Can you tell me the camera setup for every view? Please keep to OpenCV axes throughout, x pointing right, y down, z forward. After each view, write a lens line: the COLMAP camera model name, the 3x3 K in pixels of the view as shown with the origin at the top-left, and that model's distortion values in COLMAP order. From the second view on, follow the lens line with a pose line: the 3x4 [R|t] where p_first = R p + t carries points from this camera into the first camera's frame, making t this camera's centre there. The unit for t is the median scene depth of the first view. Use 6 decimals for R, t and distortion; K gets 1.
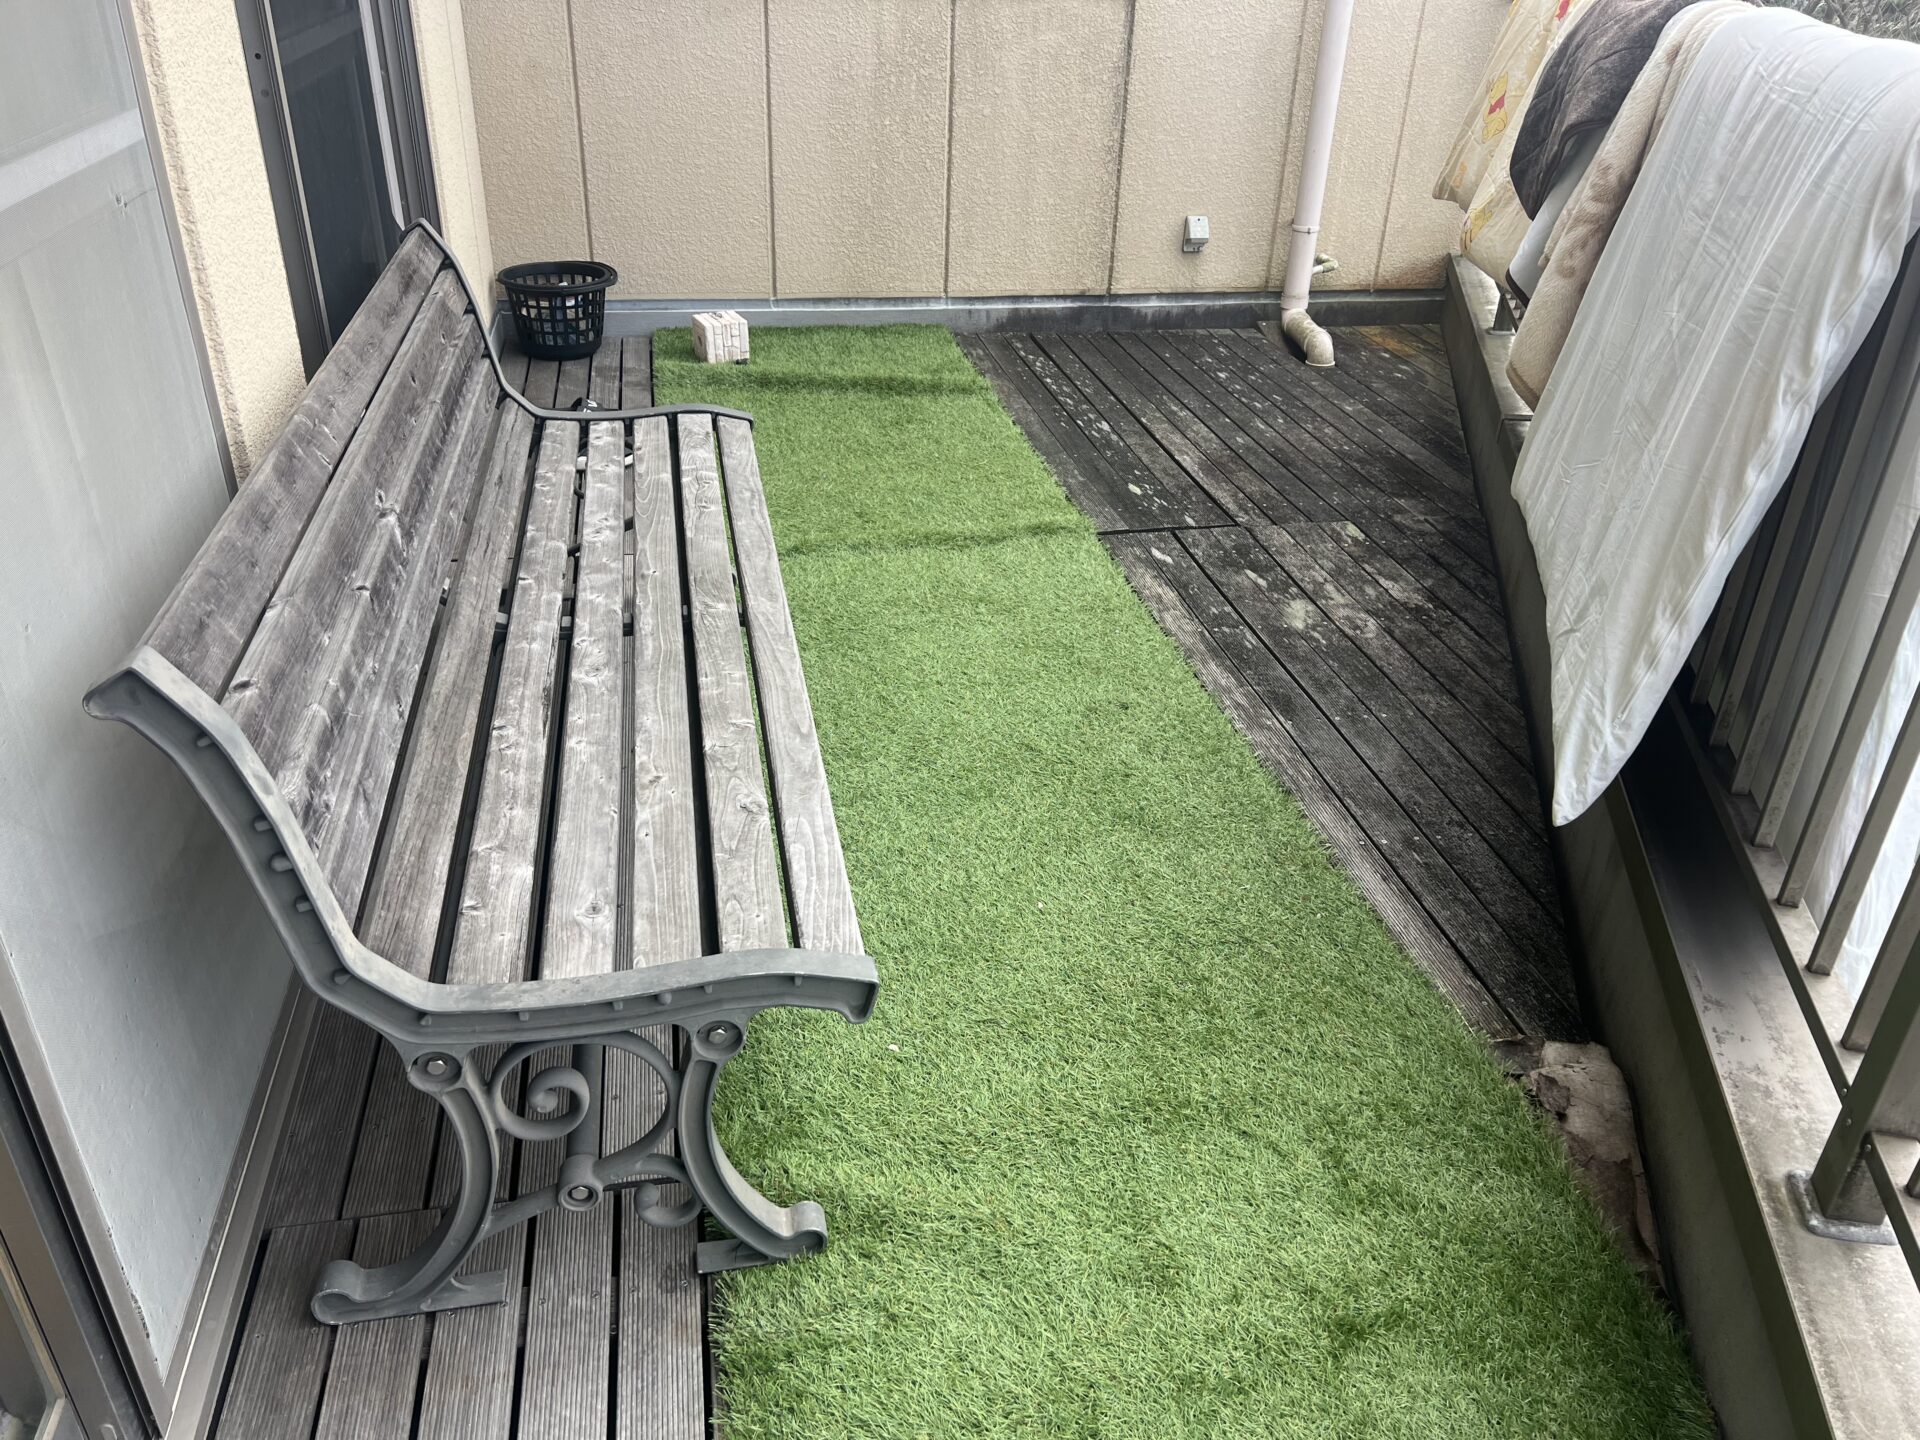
lens RADIAL K [[1467.6, 0, 957.9], [0, 1467.6, 727.3], [0, 0, 1]] dist [0.044311, -0.091423]
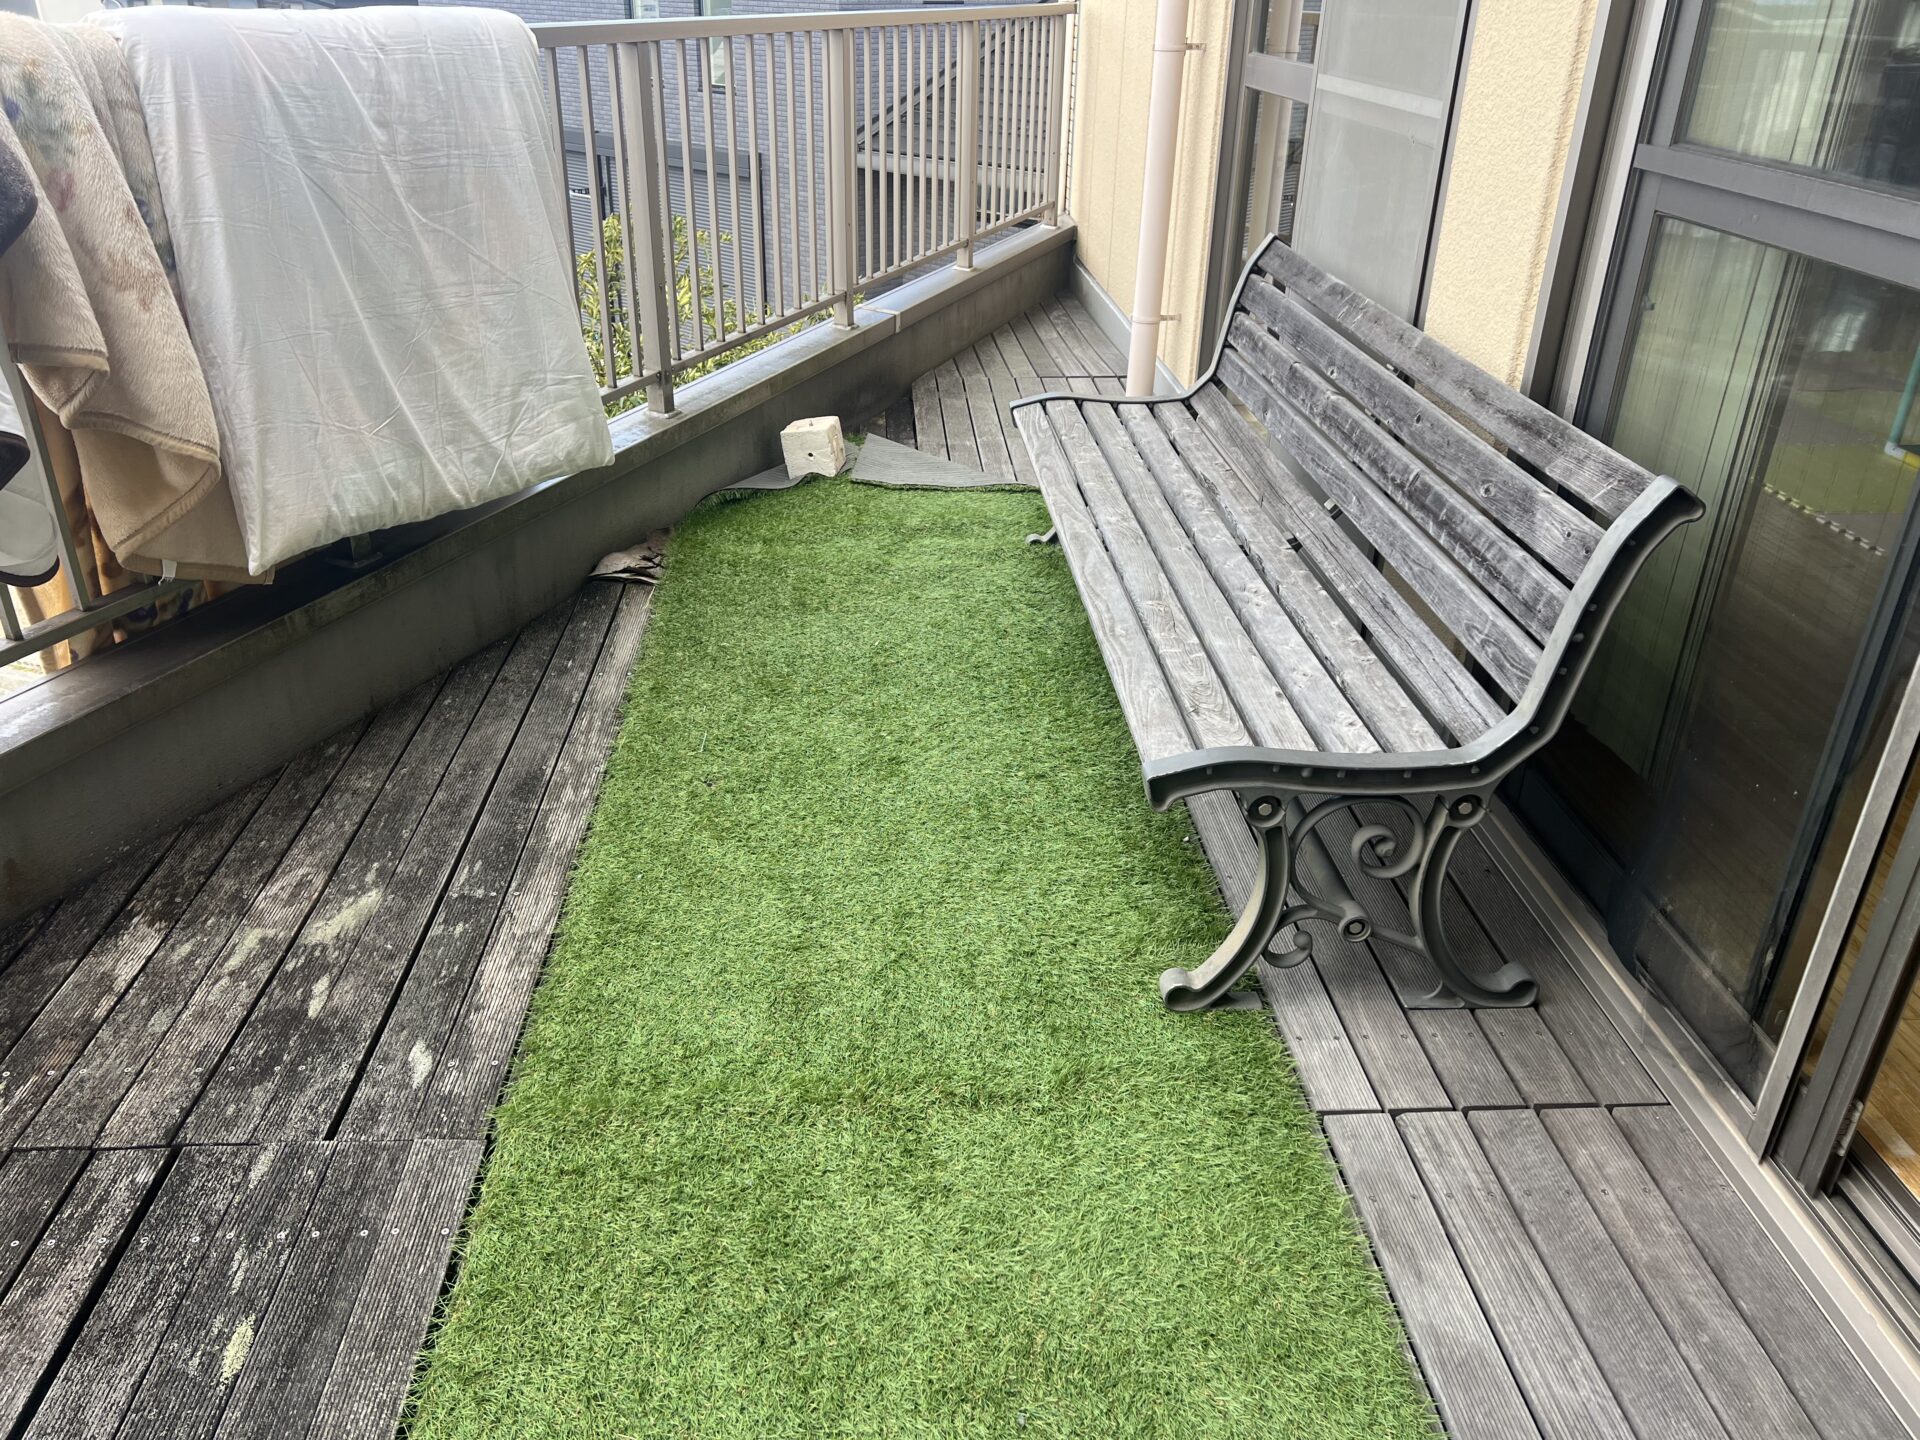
lens RADIAL K [[1431.5, 0, 953.6], [0, 1431.5, 715.4], [0, 0, 1]] dist [0.074386, -0.077117]
pose [[-0.990738, -0.094674, 0.097338, -0.072684], [0.028953, 0.553070, 0.832632, -0.447335], [-0.132663, 0.827738, -0.545206, 0.808643]]
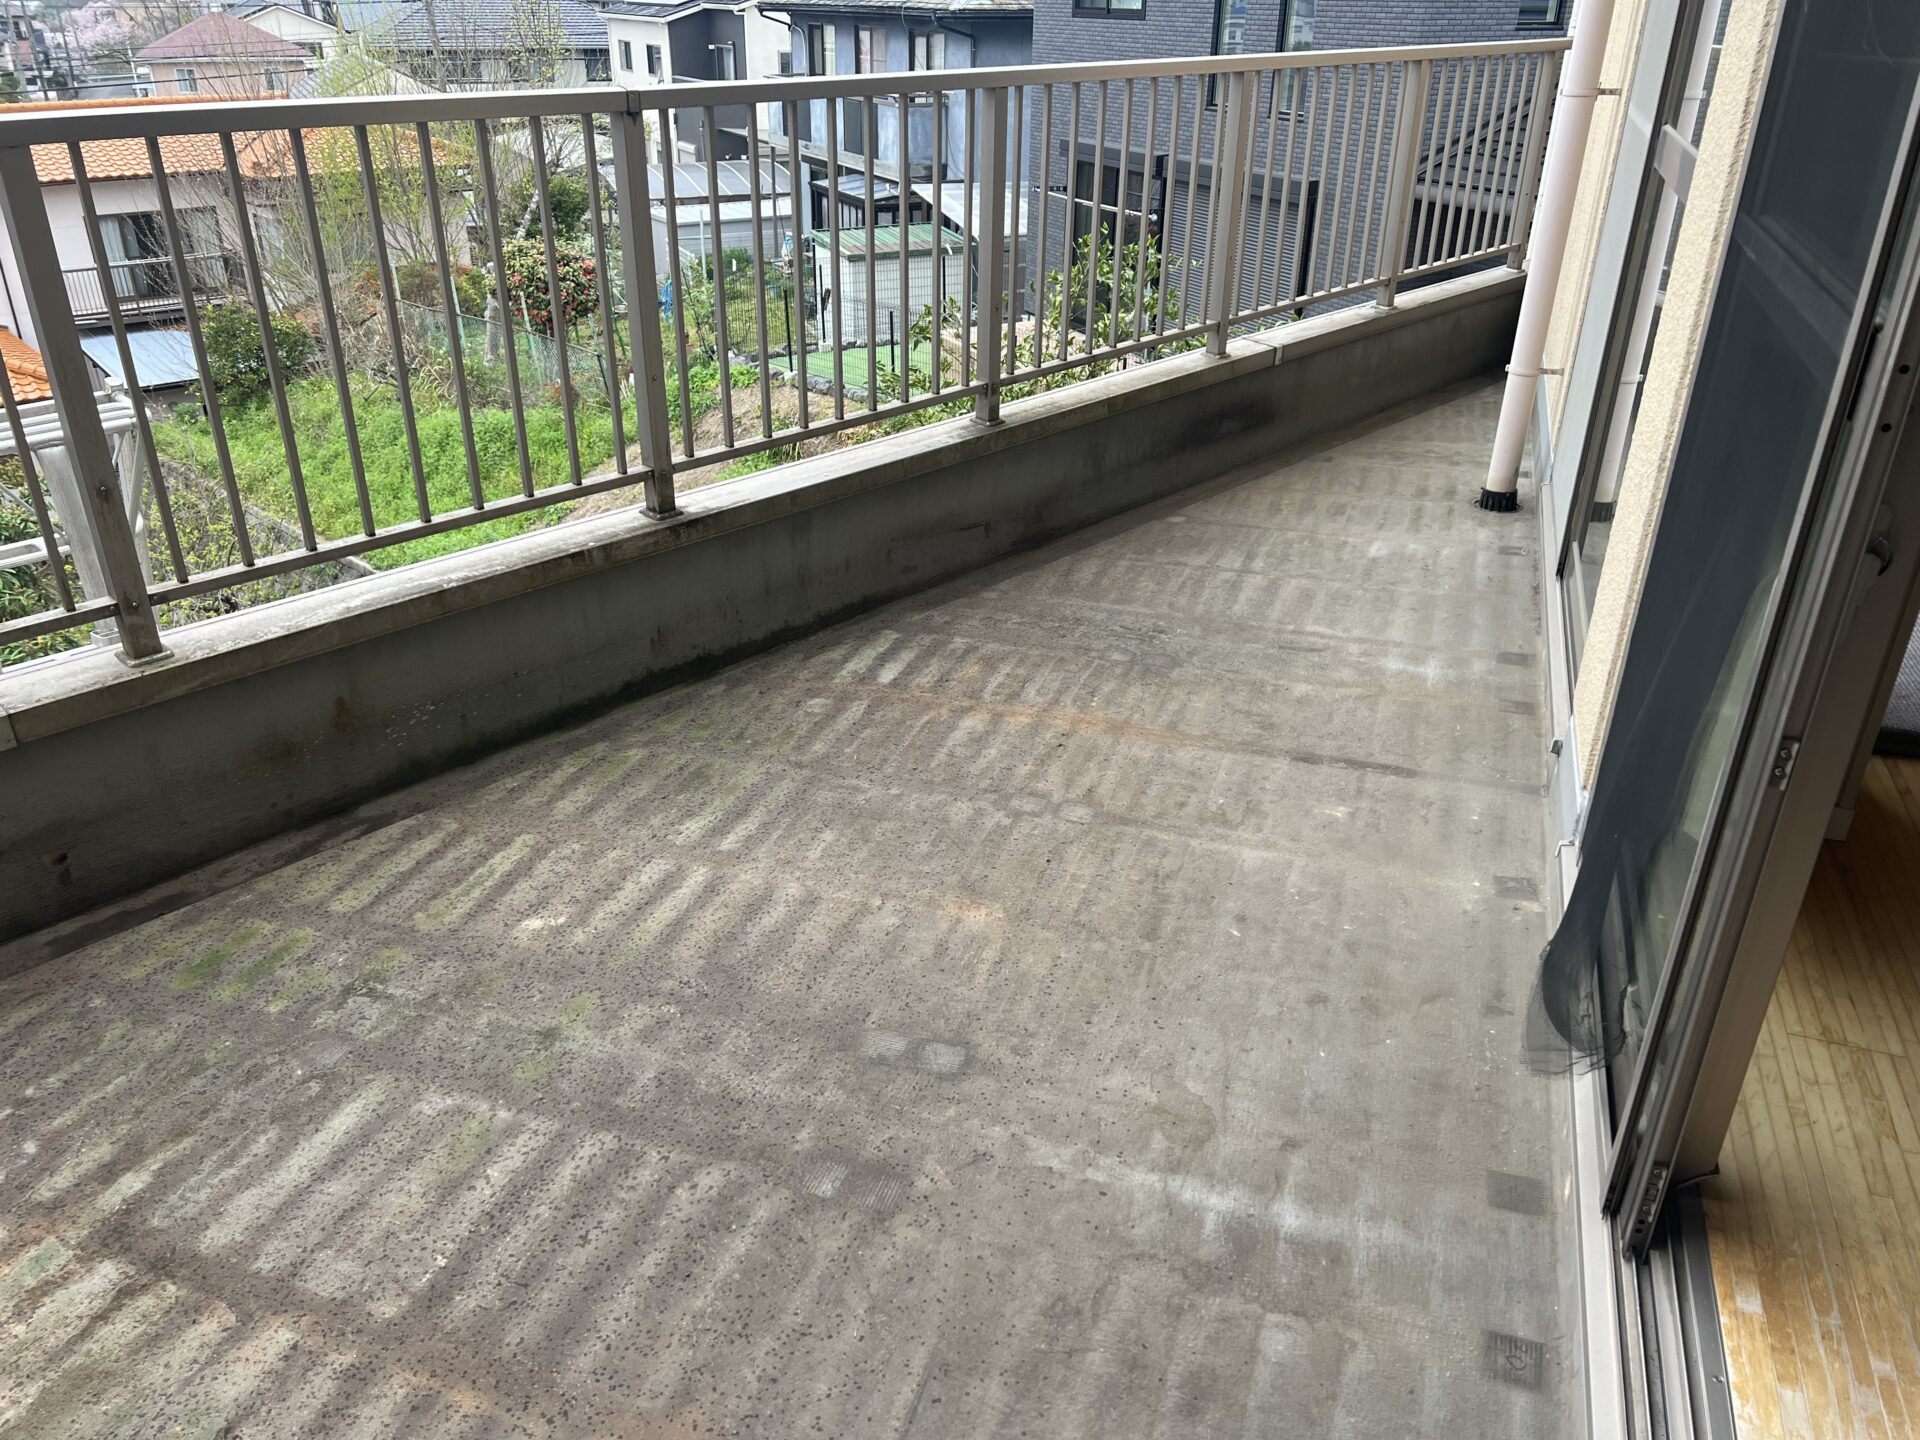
lens RADIAL K [[1431.5, 0, 953.6], [0, 1431.5, 715.4], [0, 0, 1]] dist [0.074386, -0.077117]
pose [[-0.864418, -0.252403, 0.434827, -0.219308], [0.221225, 0.585691, 0.779760, -0.459221], [-0.451488, 0.770233, -0.450444, 0.794995]]
